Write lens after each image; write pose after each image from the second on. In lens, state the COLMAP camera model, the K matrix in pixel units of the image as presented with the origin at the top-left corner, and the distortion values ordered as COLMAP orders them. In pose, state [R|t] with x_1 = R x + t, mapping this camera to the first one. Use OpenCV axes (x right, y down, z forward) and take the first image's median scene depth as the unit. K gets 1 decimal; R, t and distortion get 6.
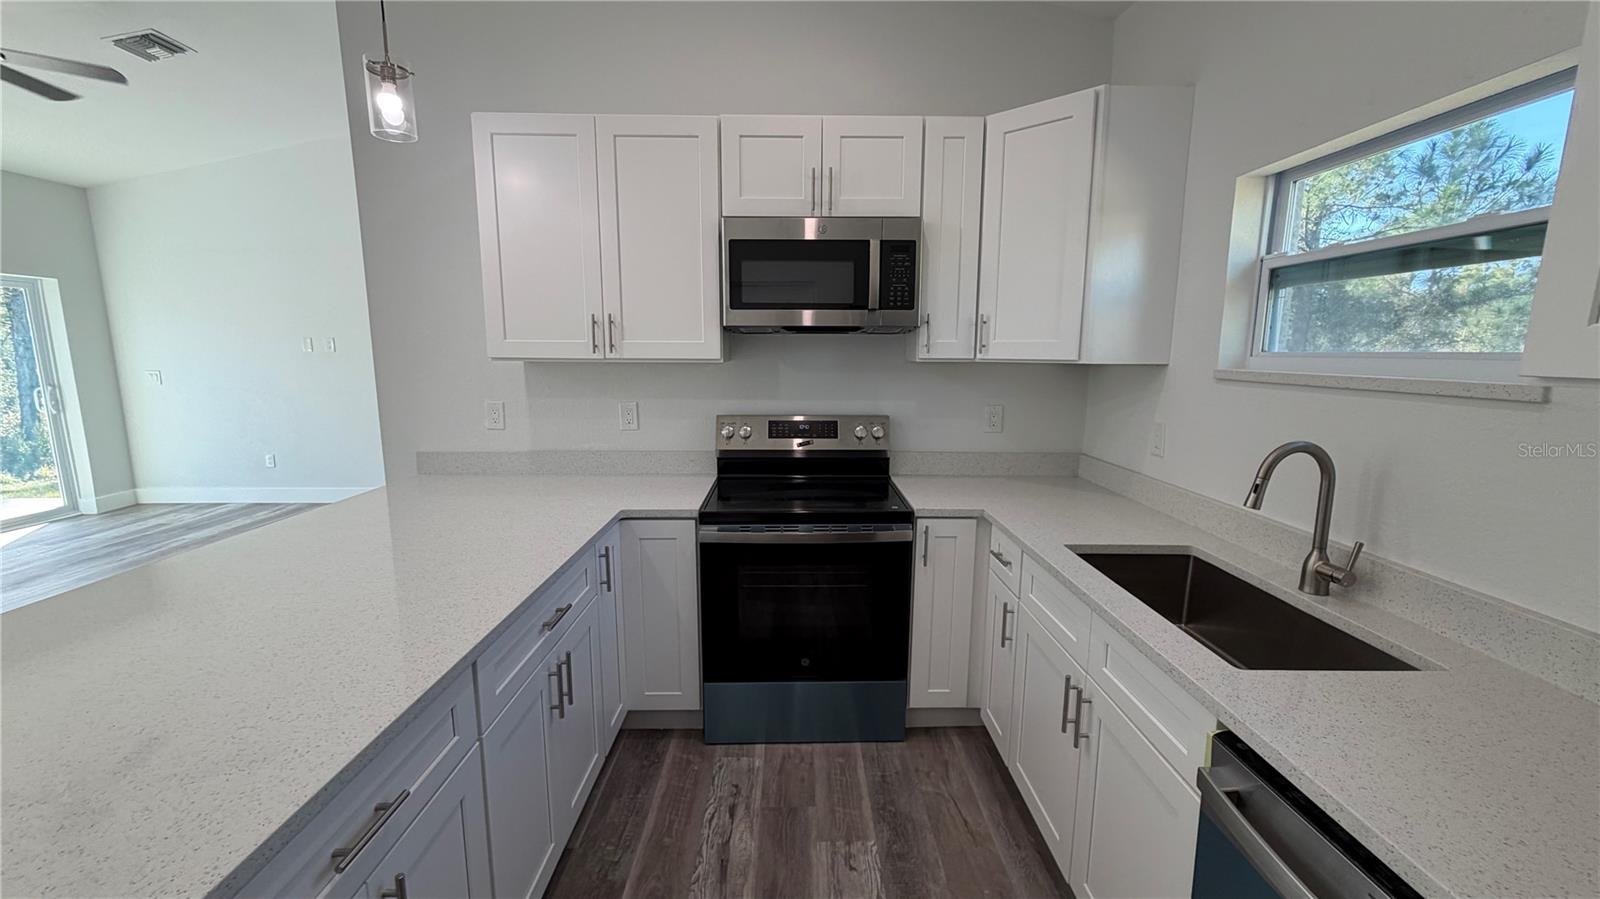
lens RADIAL K [[635.1, 0, 806.7], [0, 635.1, 449.6], [0, 0, 1]] dist [0.000536, -0.000058]
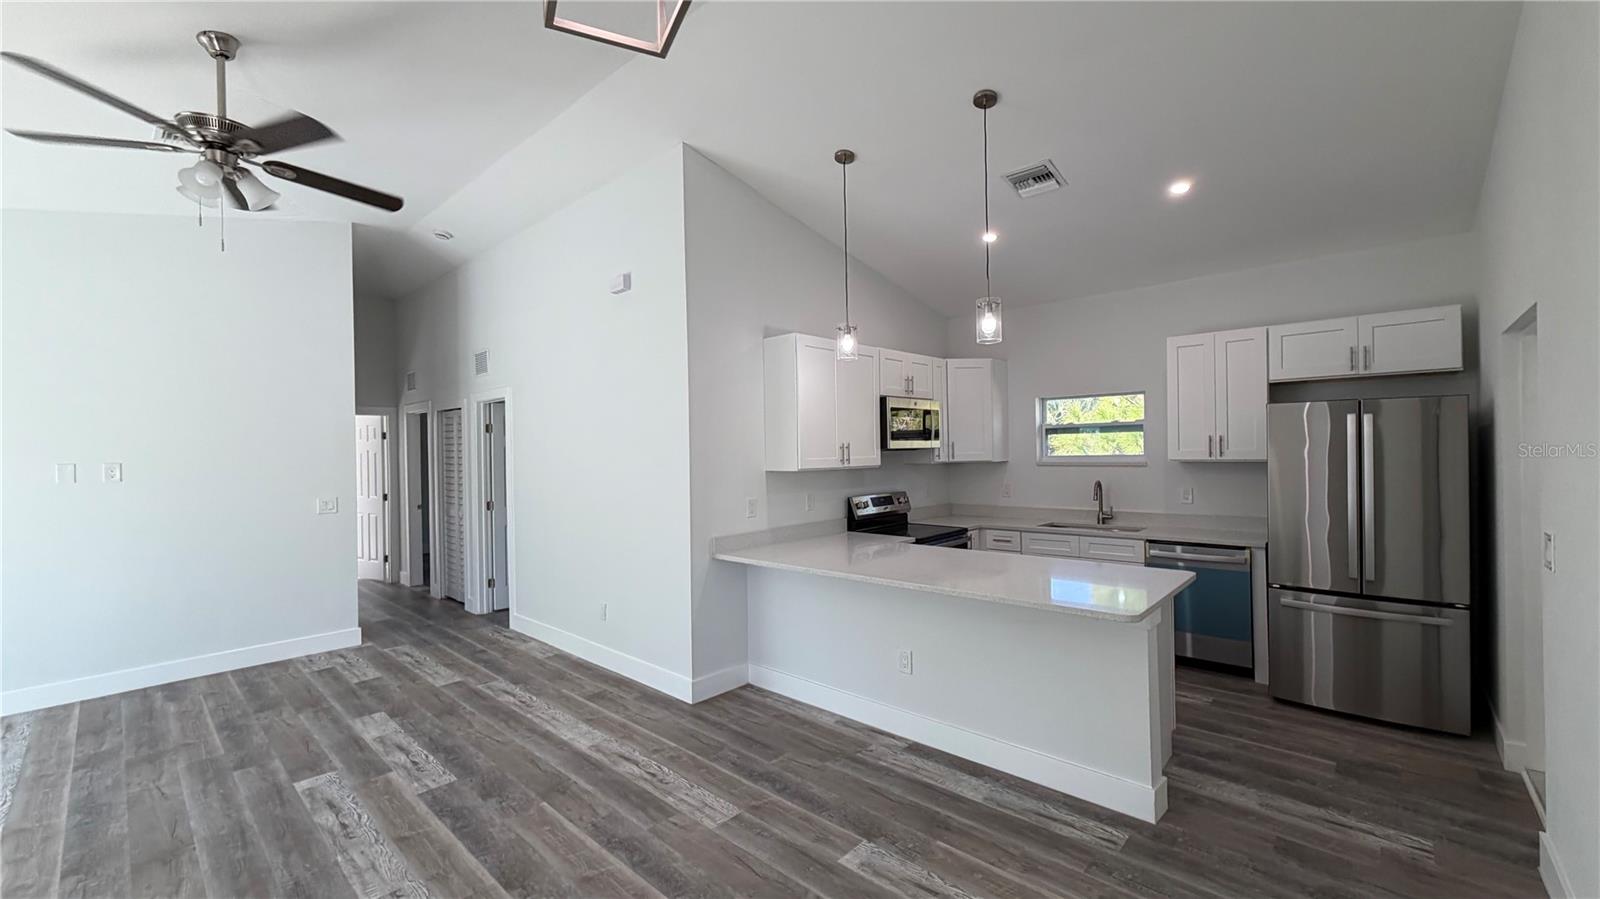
lens RADIAL K [[635.1, 0, 806.7], [0, 635.1, 449.6], [0, 0, 1]] dist [0.000536, -0.000058]
pose [[0.687737, -0.016203, 0.725779, -1.720969], [0.133929, 0.985422, -0.104909, -0.016850], [-0.713499, 0.169352, 0.679881, -0.168882]]
